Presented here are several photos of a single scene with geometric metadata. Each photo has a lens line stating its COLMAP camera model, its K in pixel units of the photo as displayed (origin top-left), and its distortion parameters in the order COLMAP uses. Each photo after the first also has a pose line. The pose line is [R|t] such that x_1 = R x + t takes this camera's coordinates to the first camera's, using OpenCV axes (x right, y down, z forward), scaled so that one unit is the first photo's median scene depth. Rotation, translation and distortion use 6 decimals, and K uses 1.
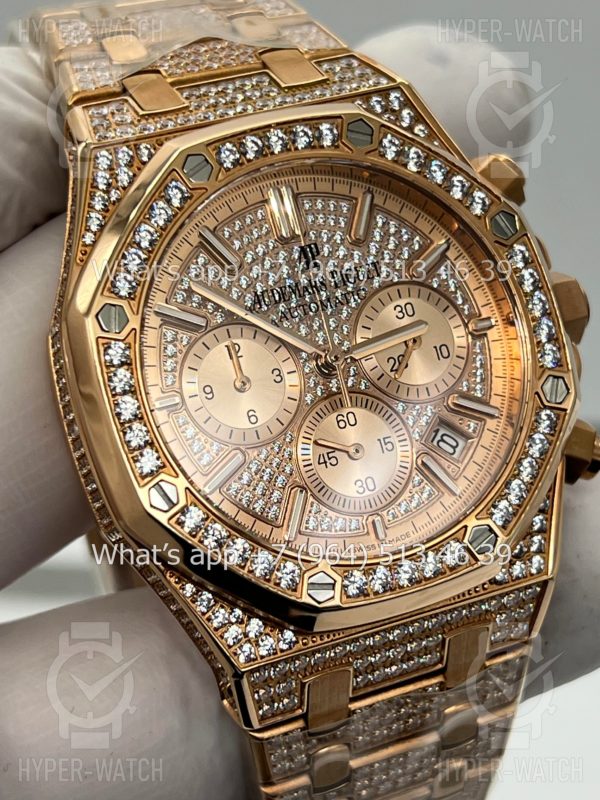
lens RADIAL K [[1875.4, 0, 298.0], [0, 1875.4, 397.5], [0, 0, 1]] dist [0.188437, 0.000000]
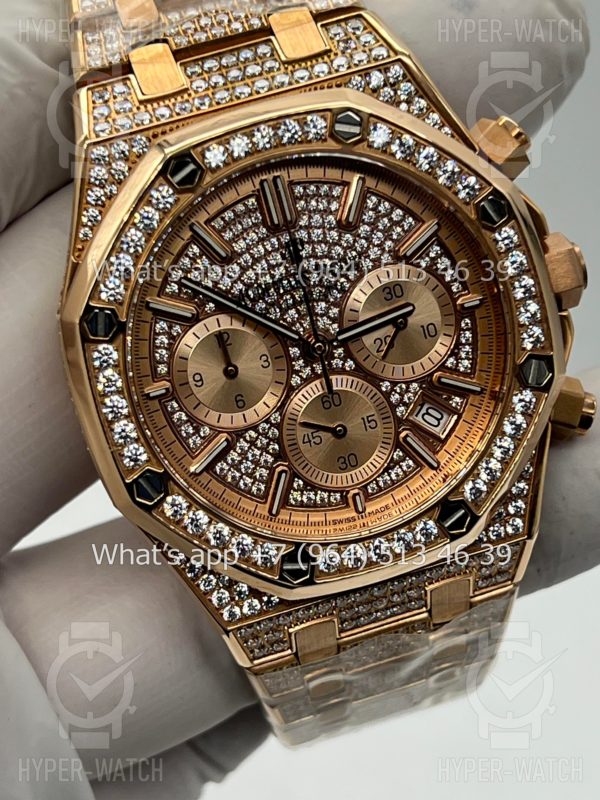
lens RADIAL K [[1875.4, 0, 296.3], [0, 1875.4, 399.8], [0, 0, 1]] dist [0.188437, 0.000000]
pose [[0.987053, 0.037347, -0.155987, 0.170919], [0.004996, 0.964885, 0.262626, -0.266133], [0.160318, -0.260005, 0.952205, -0.016702]]
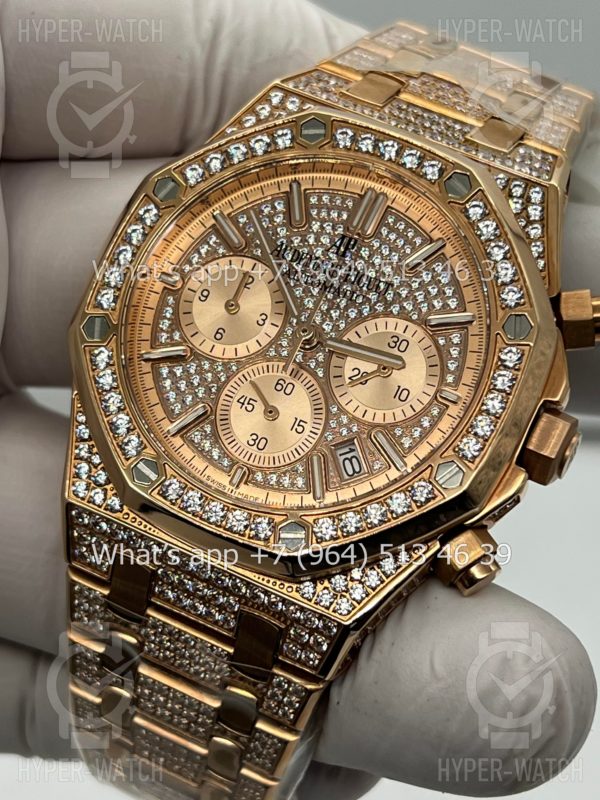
lens RADIAL K [[1875.4, 0, 303.7], [0, 1875.4, 403.1], [0, 0, 1]] dist [0.188437, 0.000000]
pose [[0.648991, 0.505624, -0.568467, 0.655167], [-0.587434, 0.807853, 0.047902, -0.039021], [0.483458, 0.302848, 0.821311, 0.108126]]
